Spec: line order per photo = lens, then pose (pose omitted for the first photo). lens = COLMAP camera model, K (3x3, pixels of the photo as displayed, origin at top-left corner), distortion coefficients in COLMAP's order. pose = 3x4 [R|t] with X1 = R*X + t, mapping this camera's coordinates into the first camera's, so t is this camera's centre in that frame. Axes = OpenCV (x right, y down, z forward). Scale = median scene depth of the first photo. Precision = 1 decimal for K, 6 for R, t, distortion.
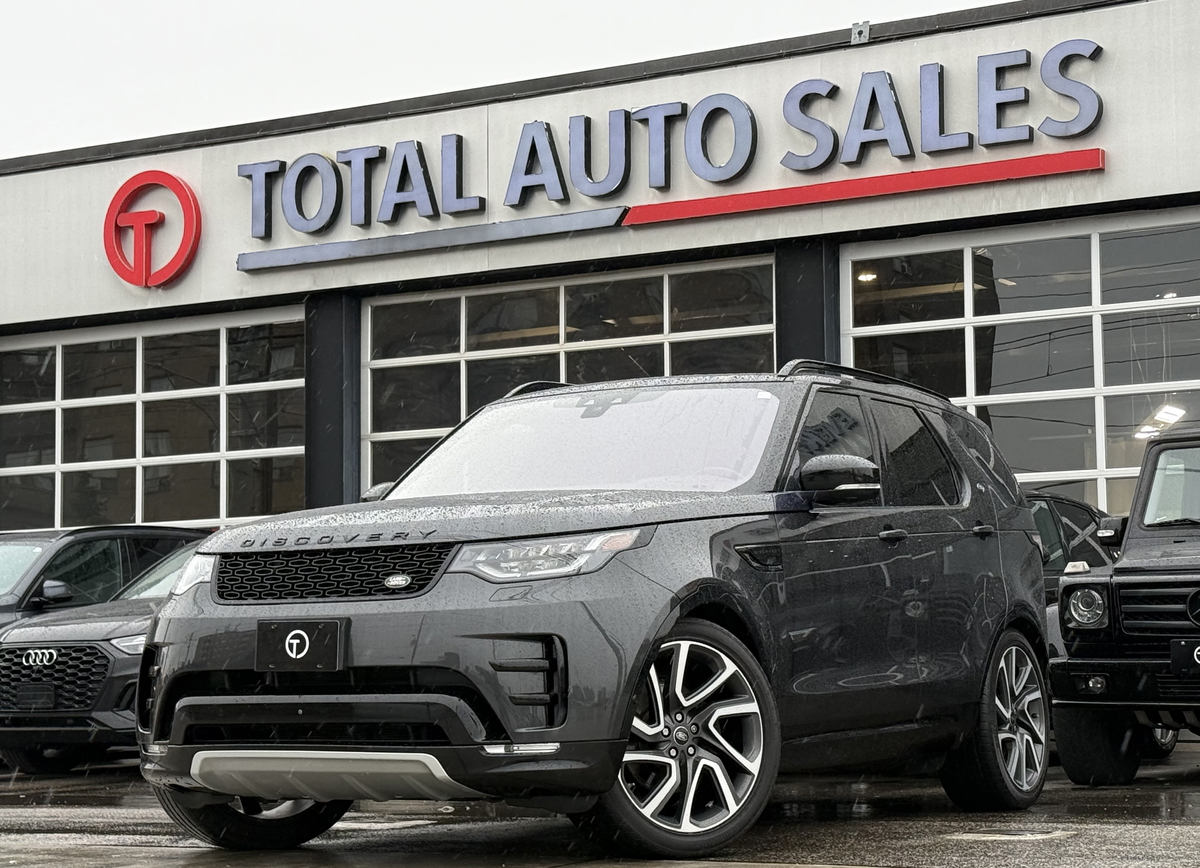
lens RADIAL K [[2498.4, 0, 624.2], [0, 2498.4, 435.5], [0, 0, 1]] dist [0.032588, 0.002113]
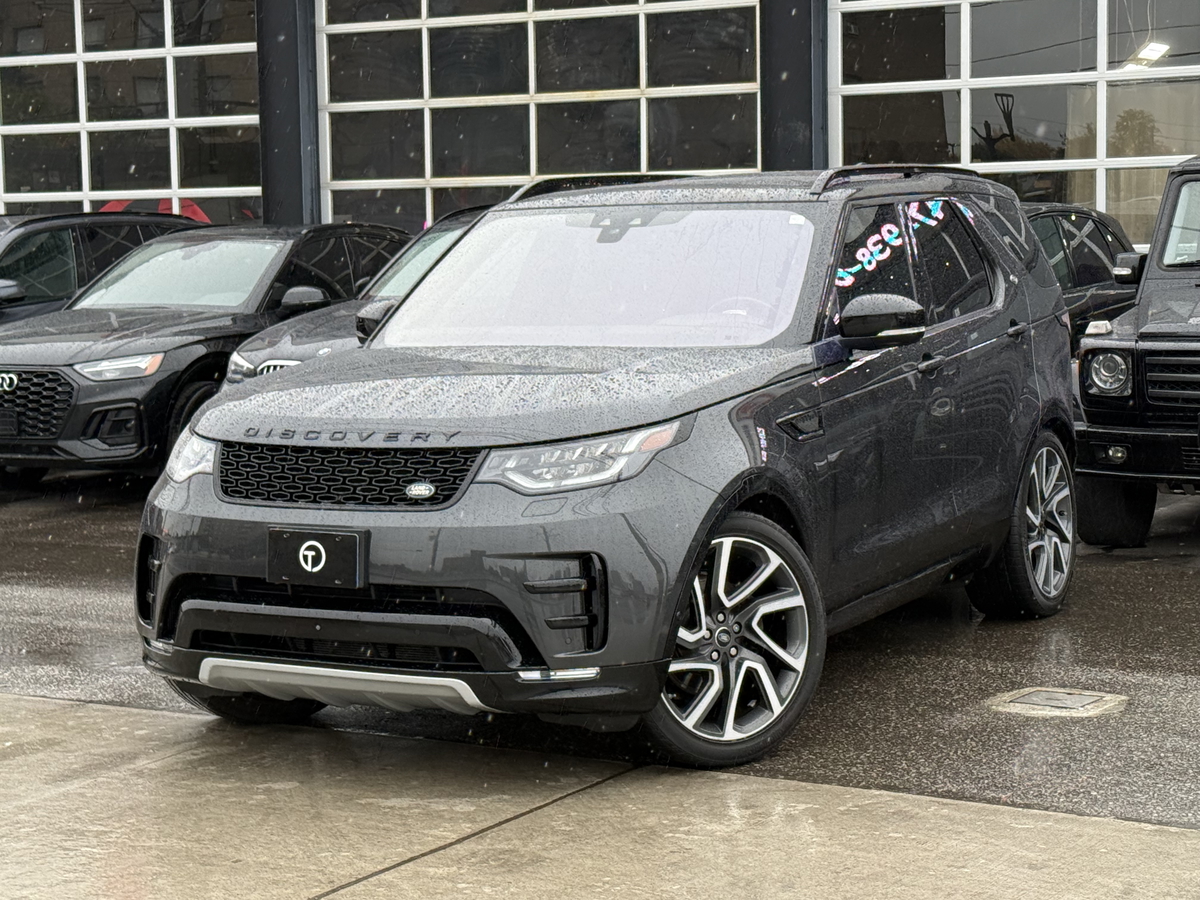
lens RADIAL K [[2484.9, 0, 600.0], [0, 2484.9, 450.0], [0, 0, 1]] dist [0.025234, 0.258540]
pose [[0.999775, -0.008738, 0.019324, -0.040625], [0.004781, 0.980584, 0.196041, -0.130956], [-0.020662, -0.195904, 0.980405, 0.100454]]
